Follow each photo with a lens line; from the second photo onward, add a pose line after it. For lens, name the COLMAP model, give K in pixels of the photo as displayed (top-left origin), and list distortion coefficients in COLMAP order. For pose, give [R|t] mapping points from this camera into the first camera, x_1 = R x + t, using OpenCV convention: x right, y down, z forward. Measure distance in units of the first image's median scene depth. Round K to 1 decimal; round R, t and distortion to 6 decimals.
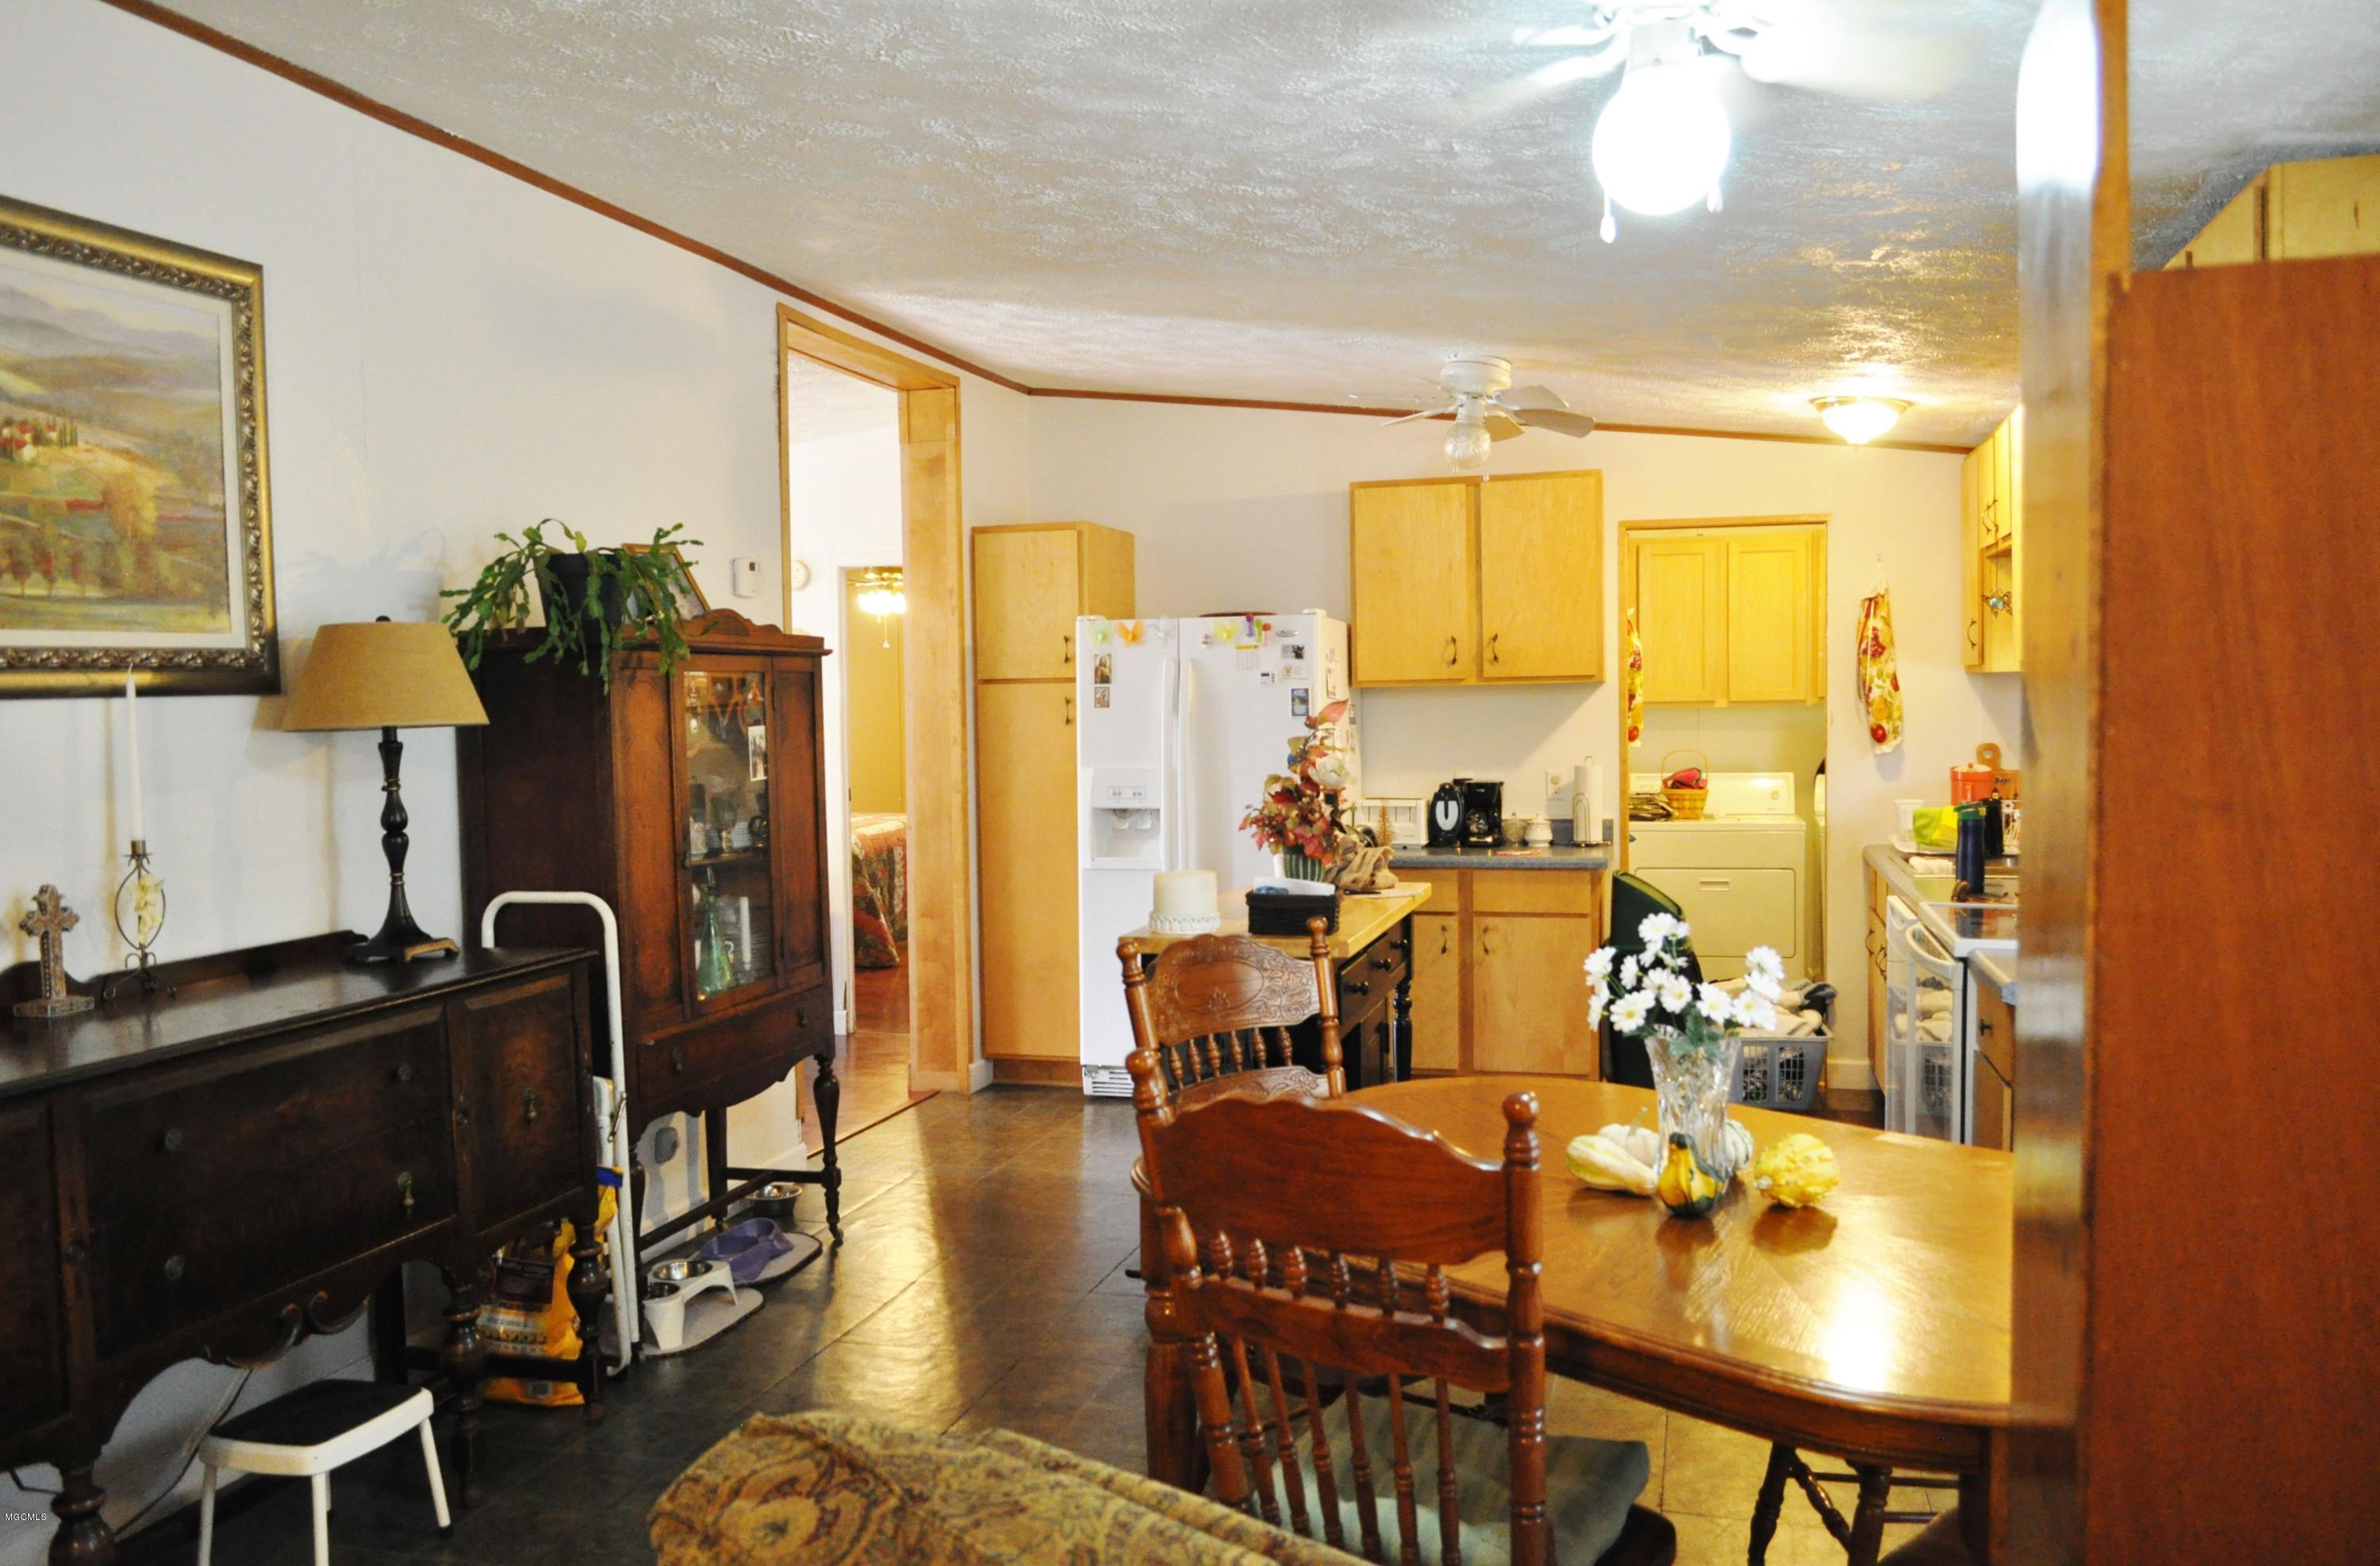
lens RADIAL K [[1868.2, 0, 1189.7], [0, 1868.2, 783.7], [0, 0, 1]] dist [-0.005432, 0.003132]
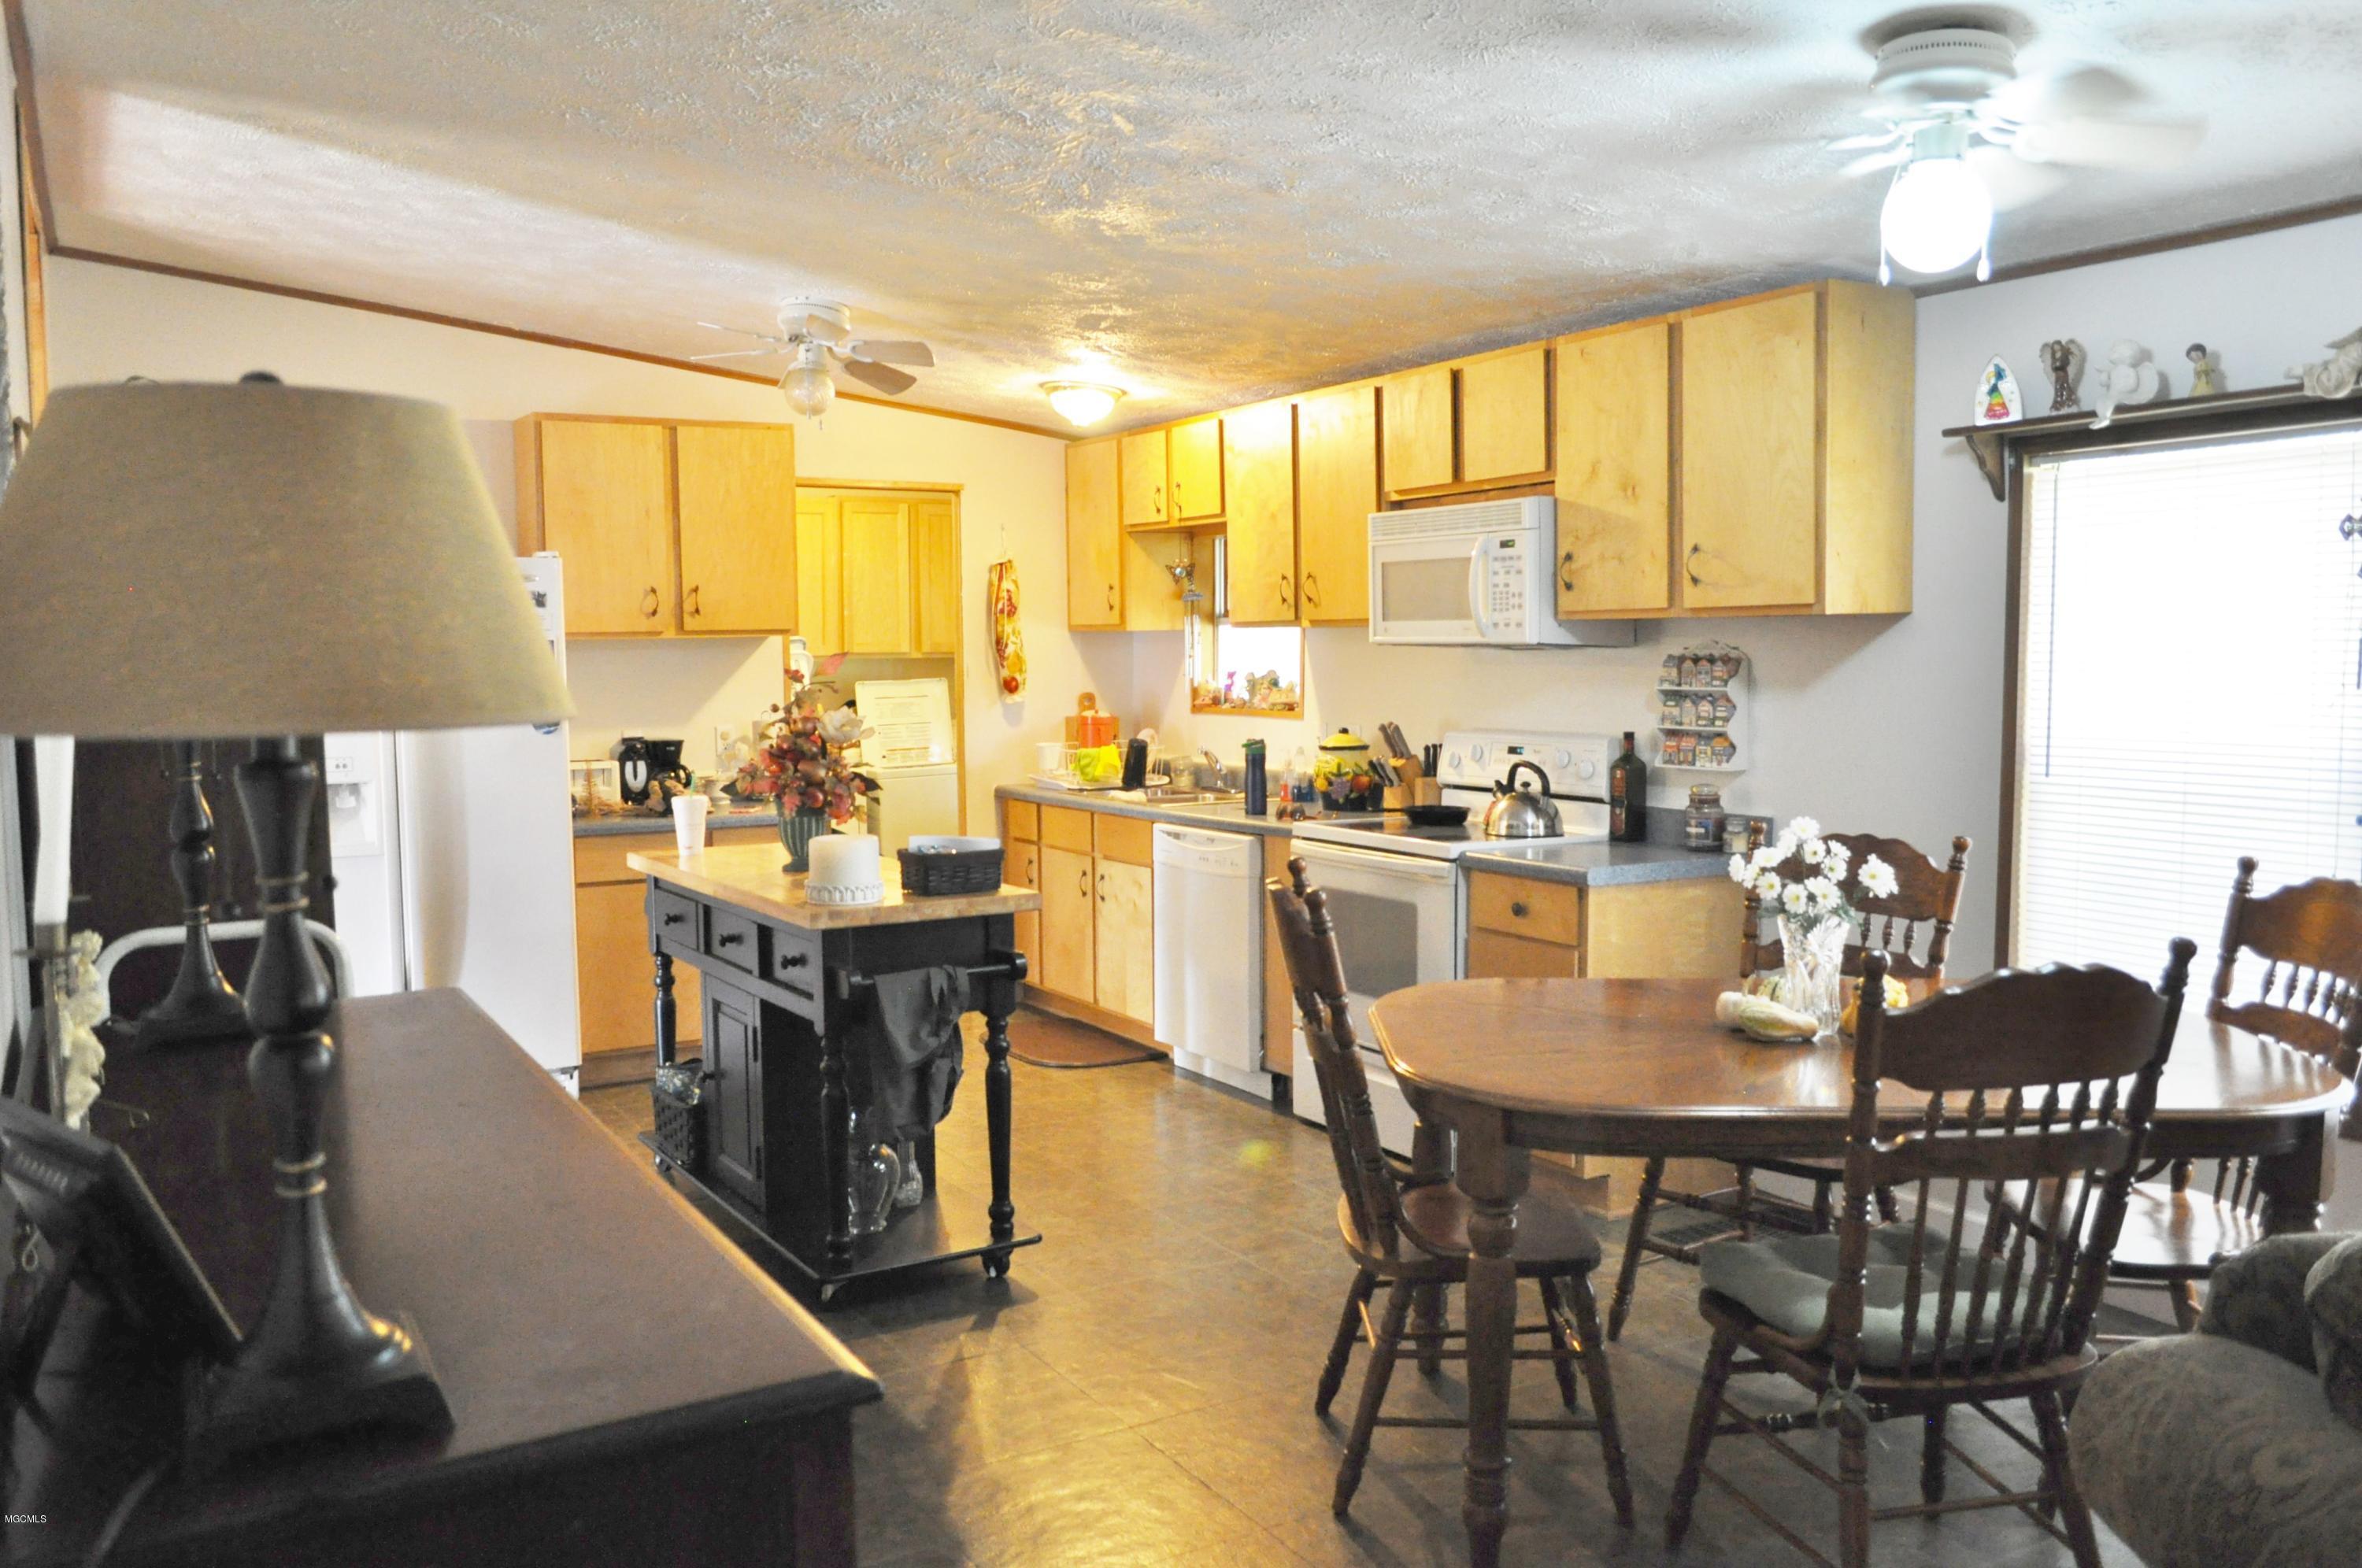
lens RADIAL K [[1853.8, 0, 1173.8], [0, 1853.8, 786.2], [0, 0, 1]] dist [-0.005432, 0.003132]
pose [[0.705172, -0.046645, 0.707500, -0.343137], [0.030884, 0.998907, 0.035076, -0.002718], [-0.708363, -0.002884, 0.705842, 0.151284]]
